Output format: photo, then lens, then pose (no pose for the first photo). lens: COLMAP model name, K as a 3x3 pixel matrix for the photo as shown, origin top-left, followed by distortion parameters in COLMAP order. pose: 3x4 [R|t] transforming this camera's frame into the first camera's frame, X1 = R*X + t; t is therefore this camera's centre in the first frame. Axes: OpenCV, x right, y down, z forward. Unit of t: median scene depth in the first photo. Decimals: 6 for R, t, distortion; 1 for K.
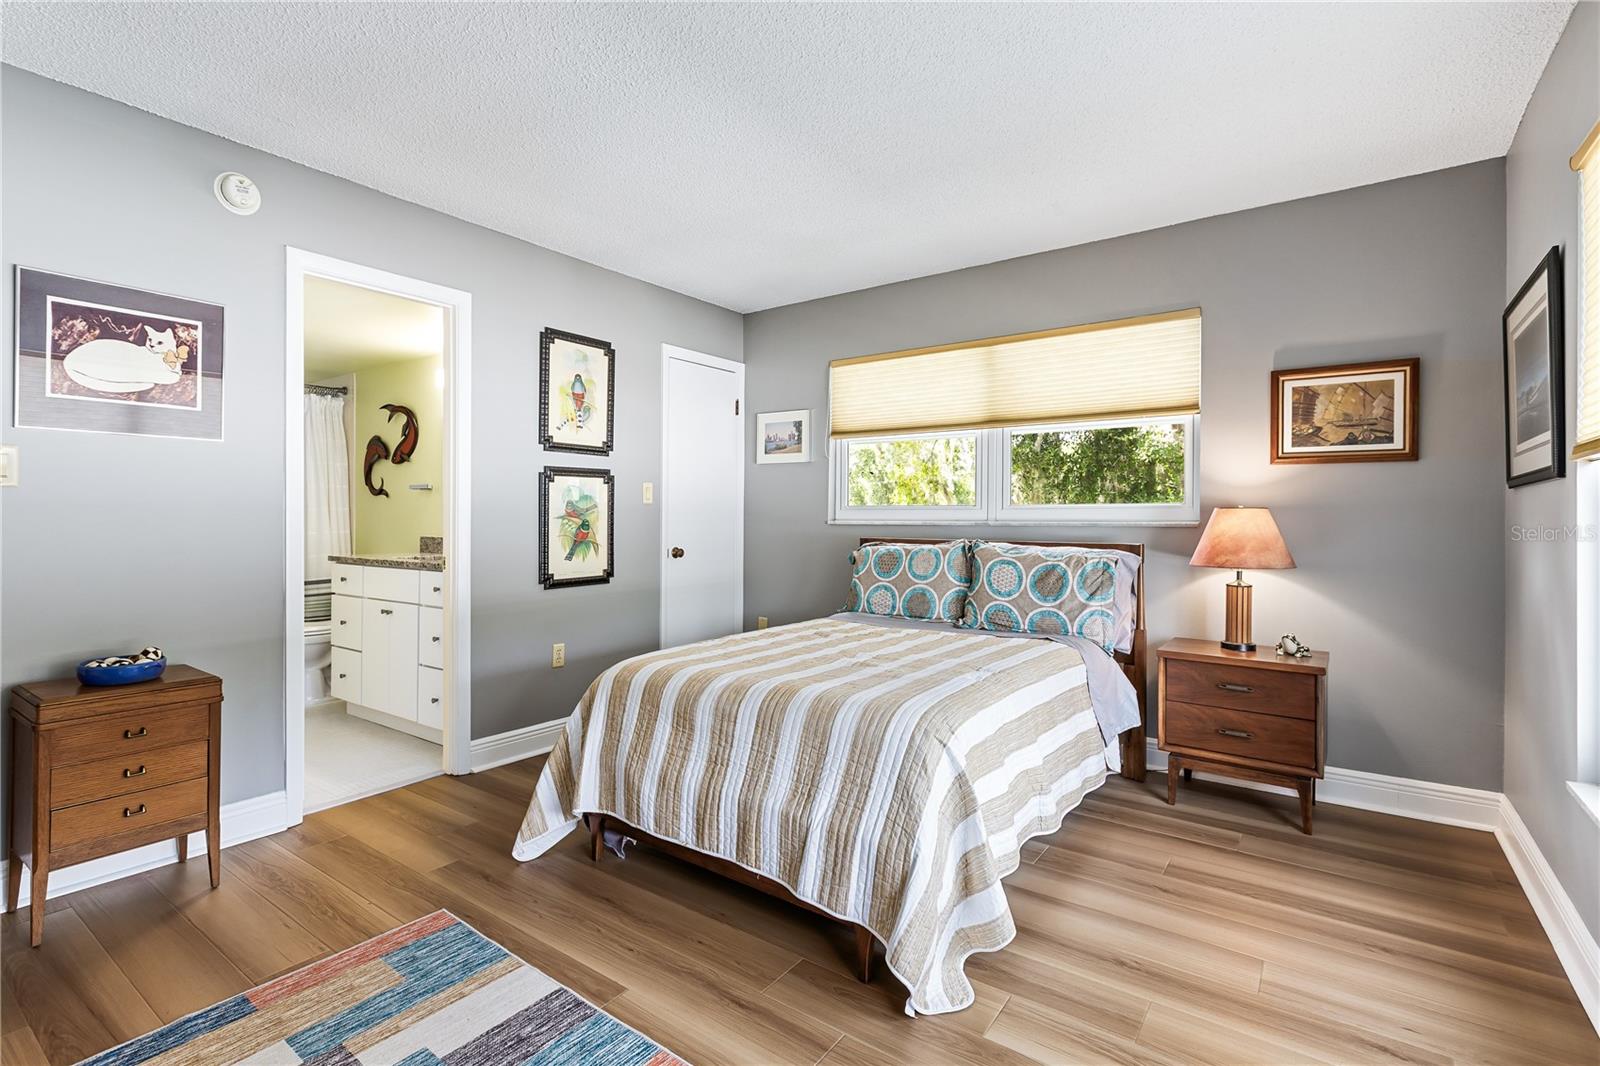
lens RADIAL K [[737.4, 0, 802.5], [0, 737.4, 528.5], [0, 0, 1]] dist [0.003953, 0.000880]
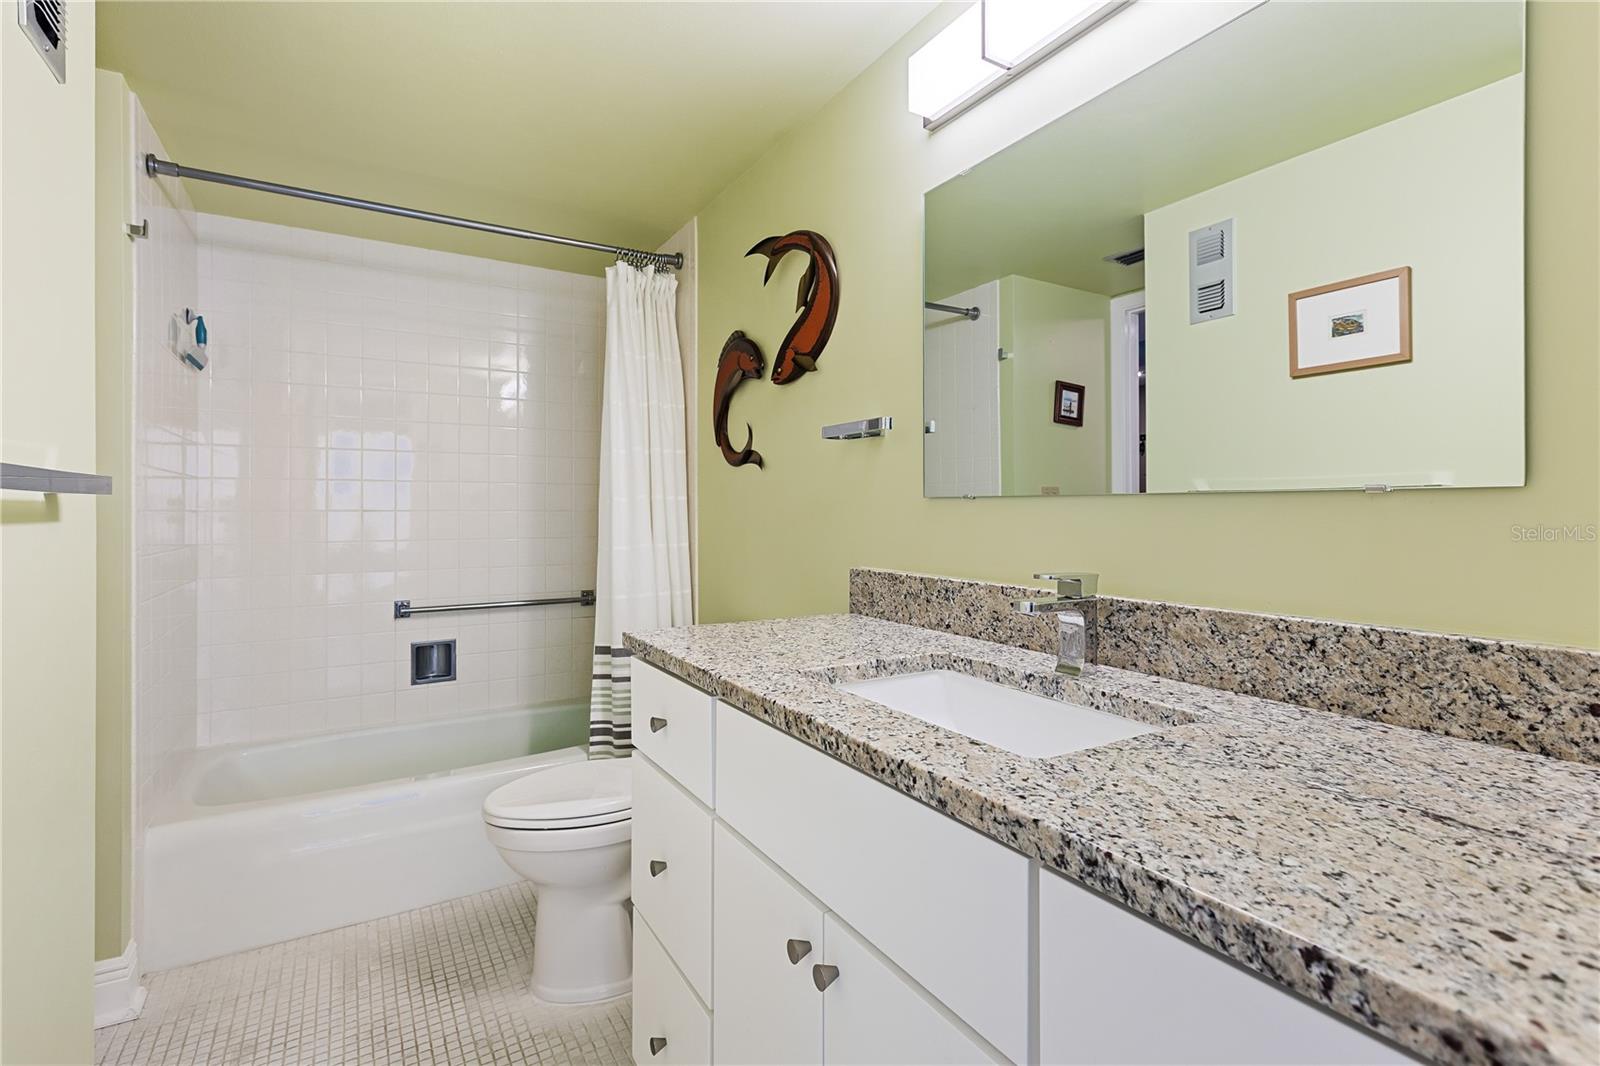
lens RADIAL K [[737.4, 0, 800.2], [0, 737.4, 521.4], [0, 0, 1]] dist [0.003953, 0.000880]
pose [[0.916334, -0.003925, -0.400396, -0.370529], [0.006053, 0.999973, 0.004051, -0.012973], [0.400369, -0.006136, 0.916333, 0.617027]]
